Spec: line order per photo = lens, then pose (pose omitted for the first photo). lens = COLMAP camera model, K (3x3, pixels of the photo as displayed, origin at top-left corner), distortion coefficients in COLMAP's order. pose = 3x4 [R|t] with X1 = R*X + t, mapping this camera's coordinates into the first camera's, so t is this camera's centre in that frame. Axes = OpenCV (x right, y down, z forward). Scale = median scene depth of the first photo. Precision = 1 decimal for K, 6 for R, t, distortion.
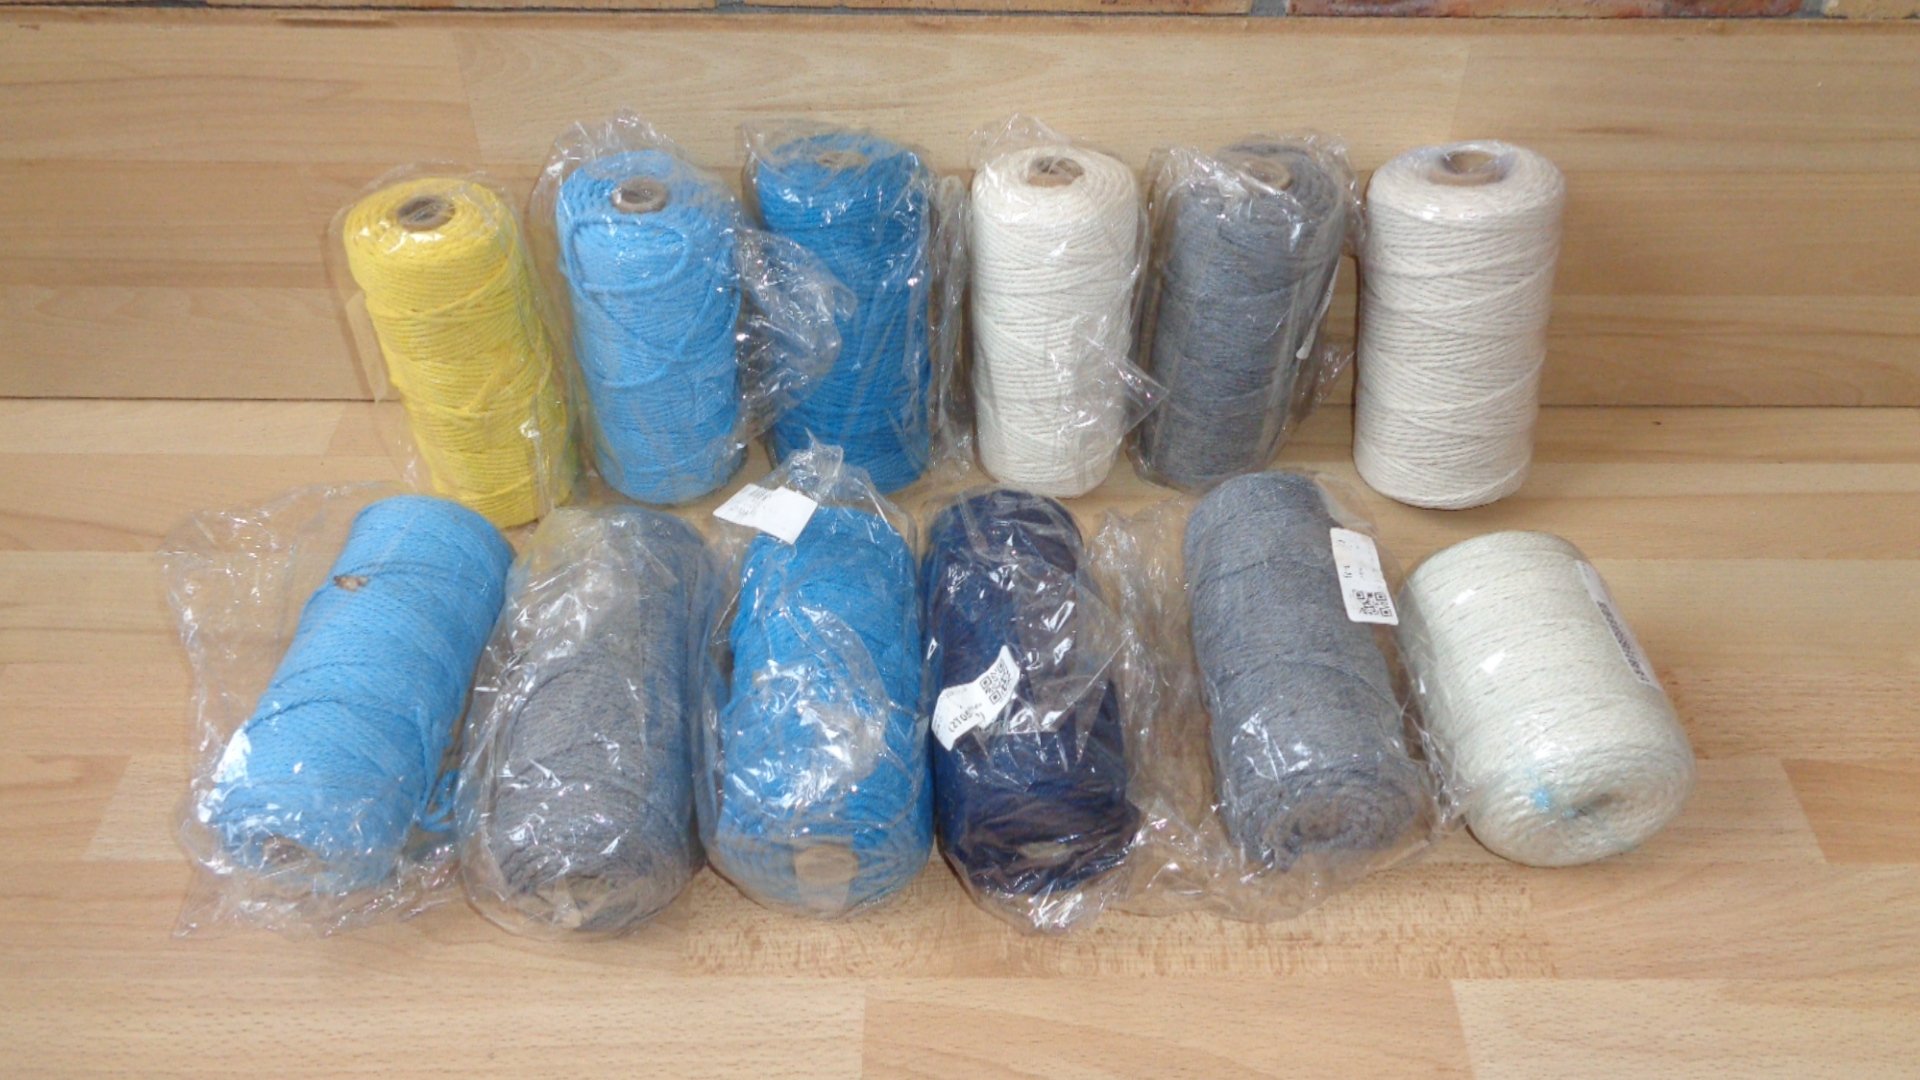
lens RADIAL K [[1459.8, 0, 976.1], [0, 1459.8, 531.7], [0, 0, 1]] dist [0.018359, 0.002582]
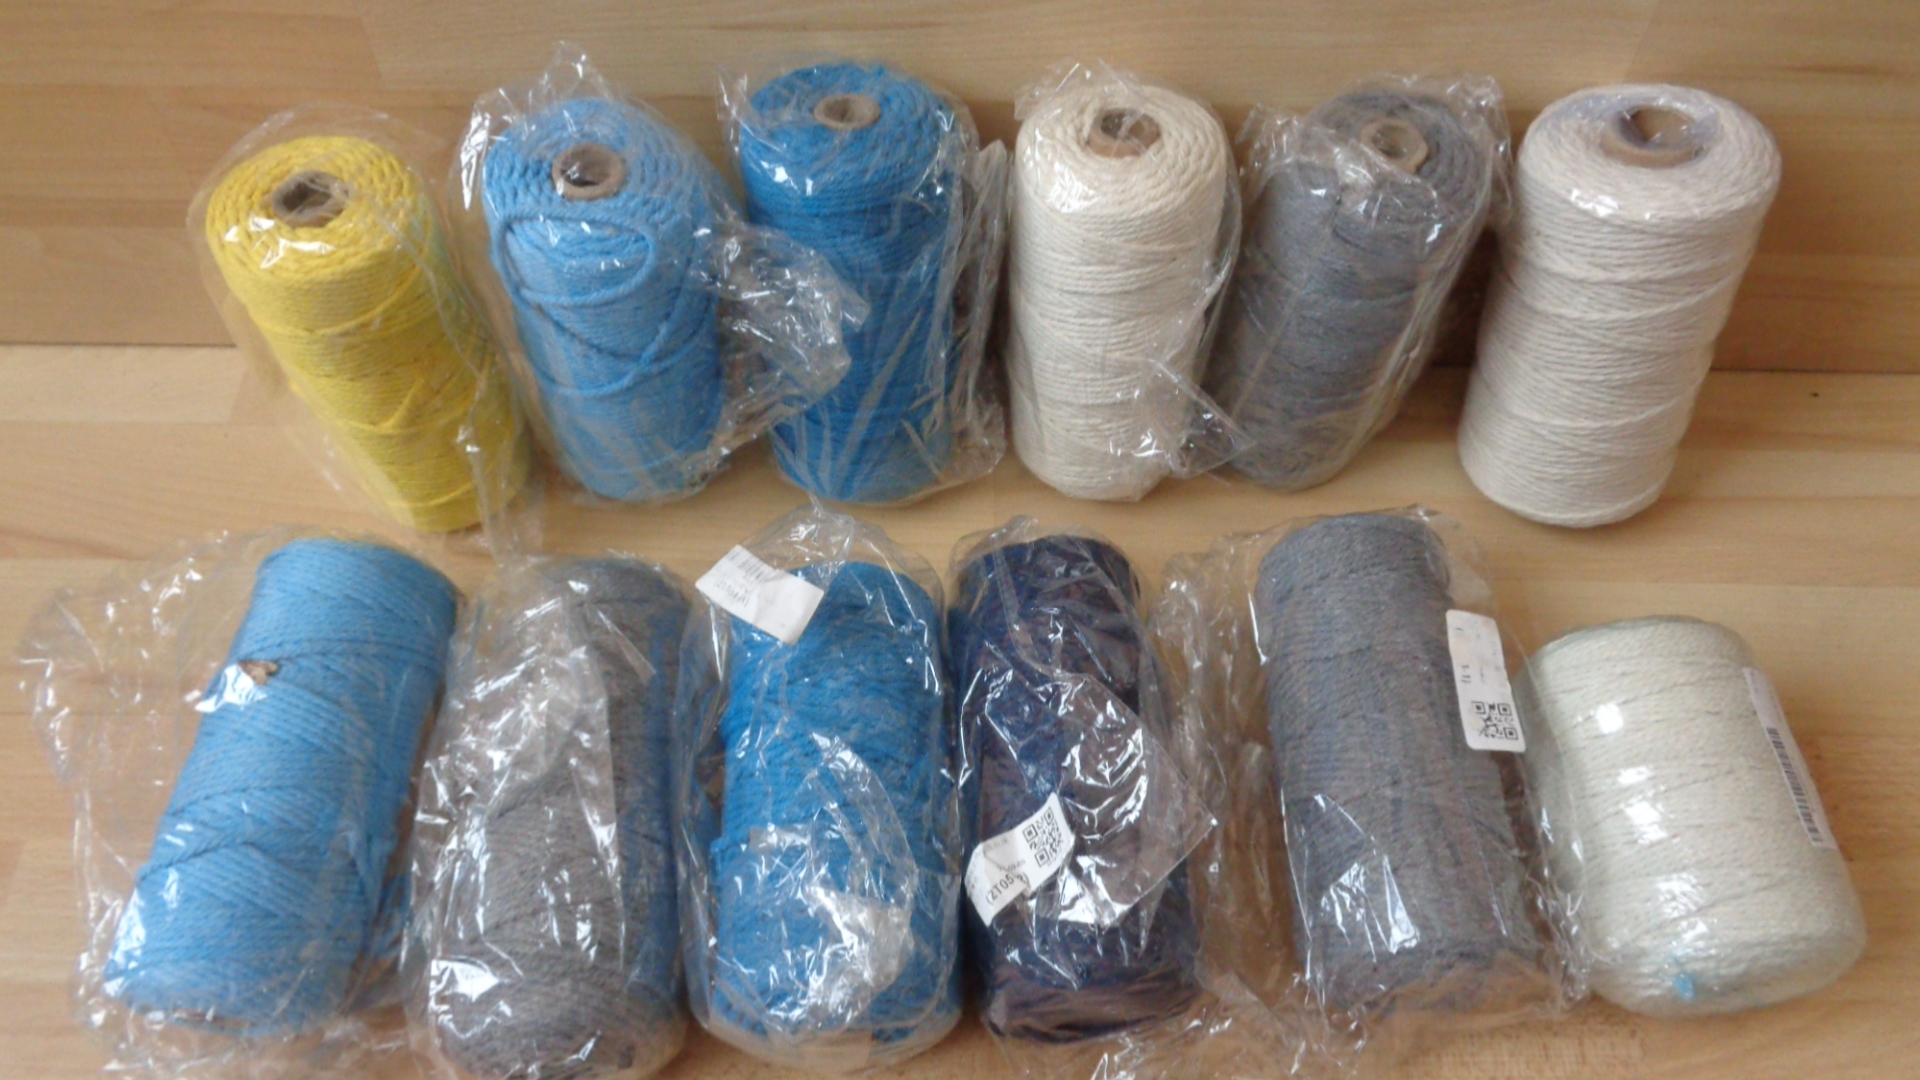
lens RADIAL K [[1459.8, 0, 973.7], [0, 1459.8, 551.3], [0, 0, 1]] dist [0.018359, 0.002582]
pose [[0.999892, 0.012653, 0.007432, -0.030469], [-0.014024, 0.973061, 0.230122, -0.221959], [-0.004320, -0.230201, 0.973133, 0.205804]]
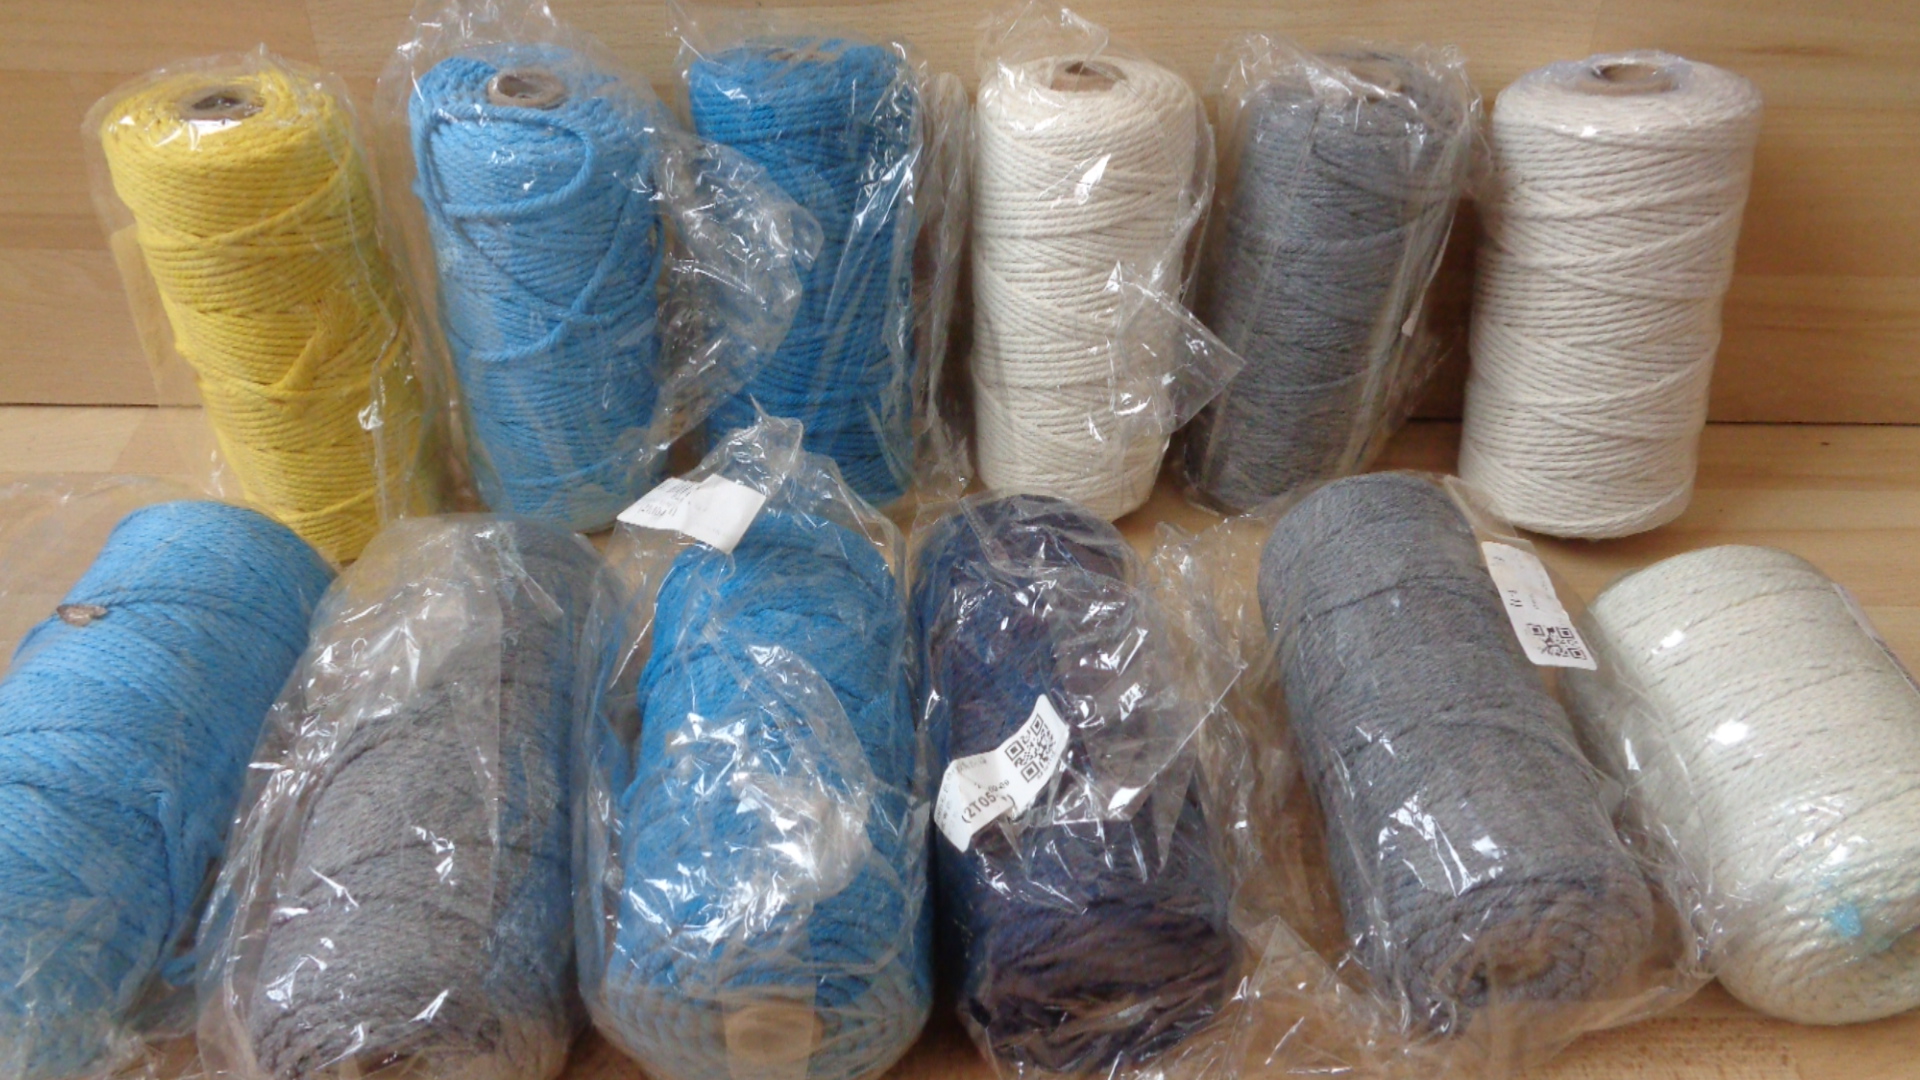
lens RADIAL K [[1459.8, 0, 971.5], [0, 1459.8, 535.8], [0, 0, 1]] dist [0.018359, 0.002582]
pose [[0.999397, 0.002693, 0.034622, -0.033178], [0.000244, 0.996421, -0.084530, 0.055653], [-0.034726, 0.084488, 0.995819, 0.290557]]
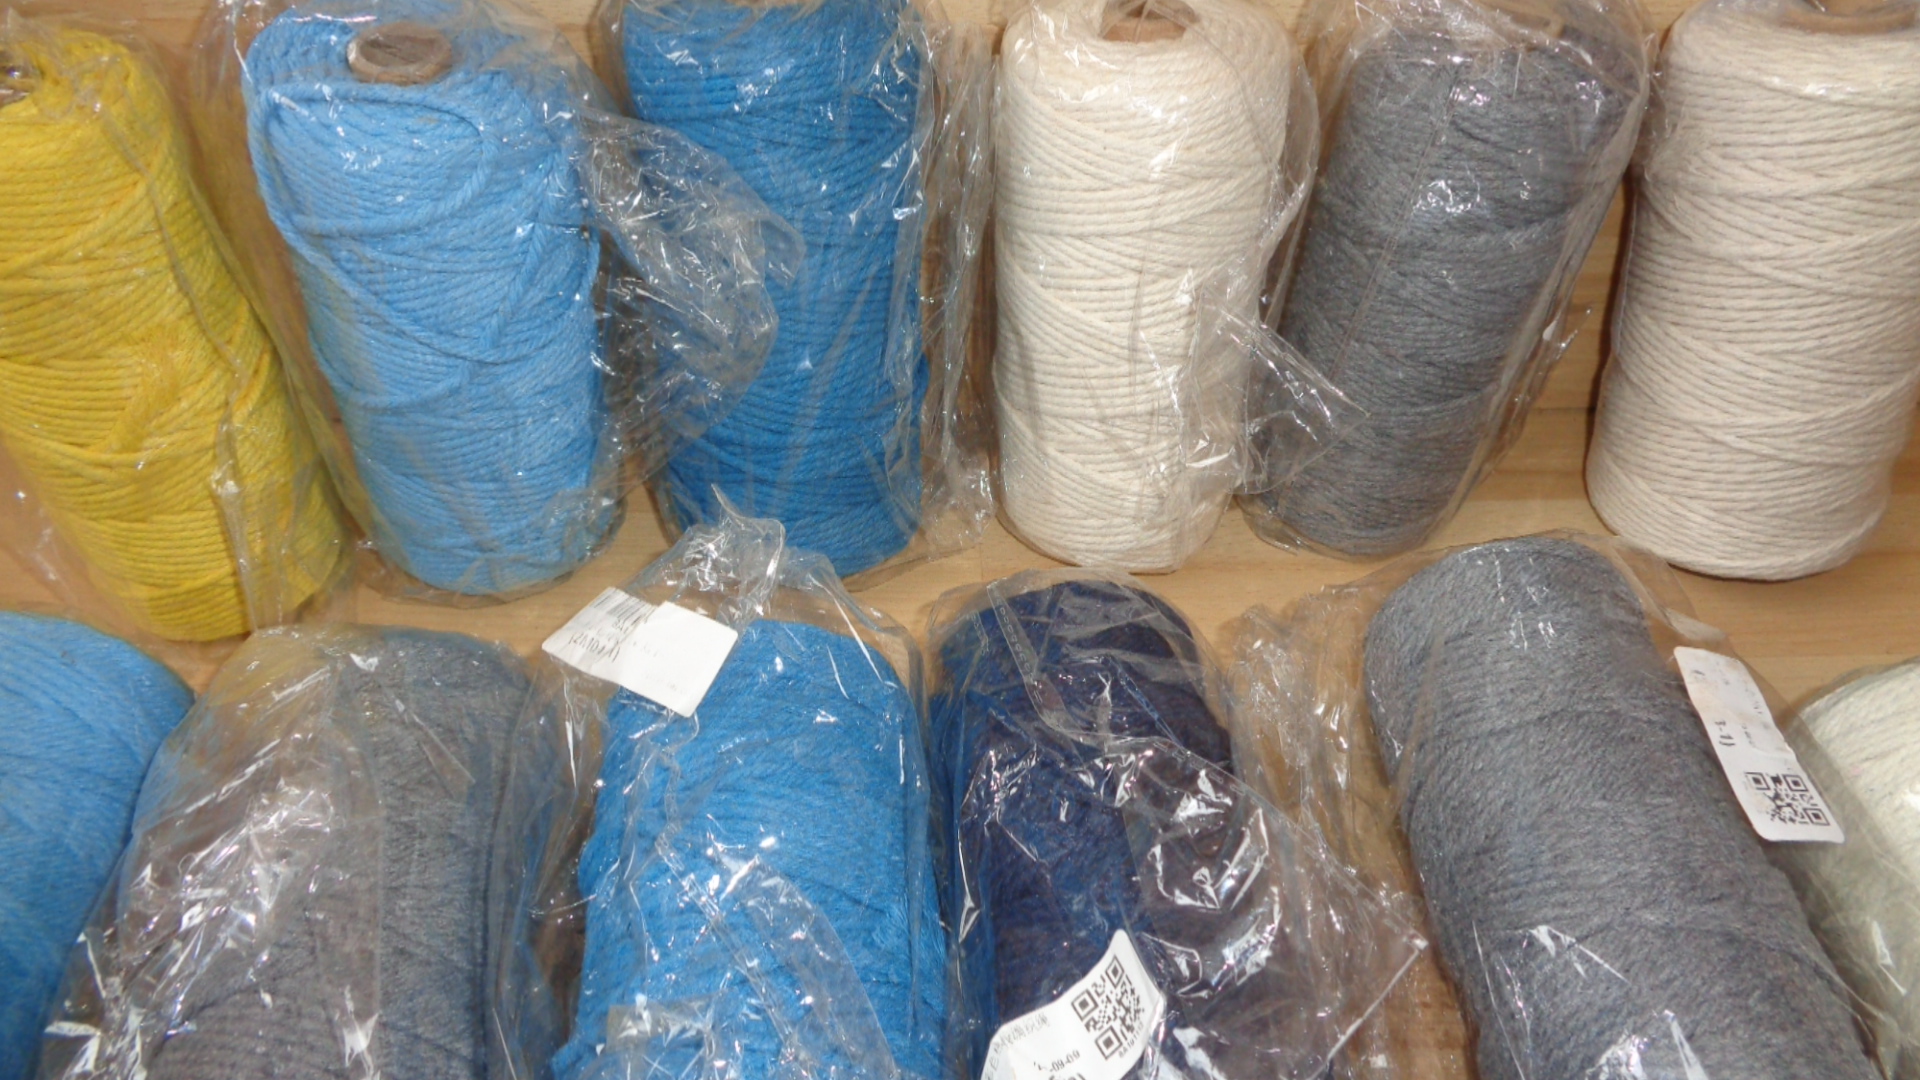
lens RADIAL K [[1459.8, 0, 979.9], [0, 1459.8, 526.5], [0, 0, 1]] dist [0.018359, 0.002582]
pose [[0.998795, -0.018200, 0.045582, -0.043950], [0.017693, 0.999777, 0.011517, -0.059388], [-0.045782, -0.010697, 0.998894, 0.458150]]
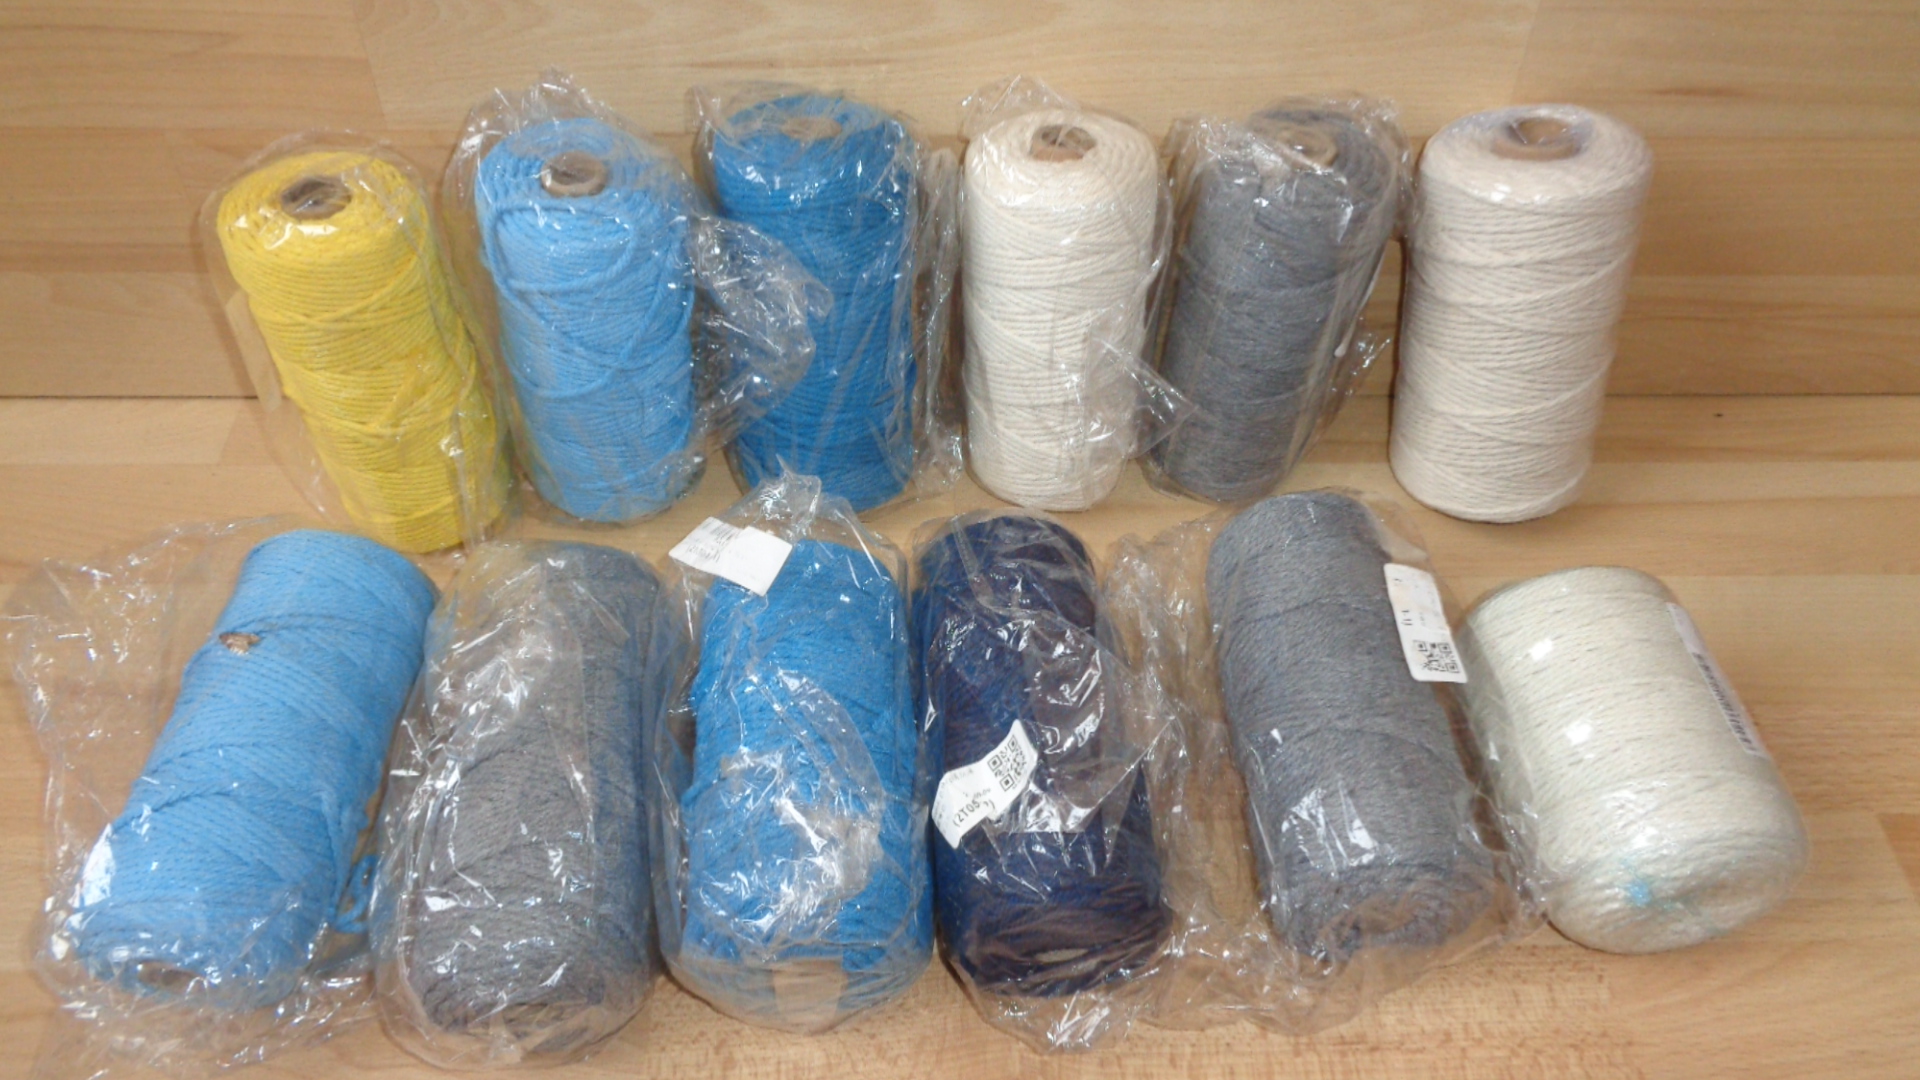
lens RADIAL K [[1459.8, 0, 973.0], [0, 1459.8, 533.7], [0, 0, 1]] dist [0.018359, 0.002582]
pose [[0.999478, -0.008026, 0.031299, -0.028868], [0.006132, 0.998171, 0.060150, -0.074252], [-0.031725, -0.059926, 0.997699, 0.141819]]
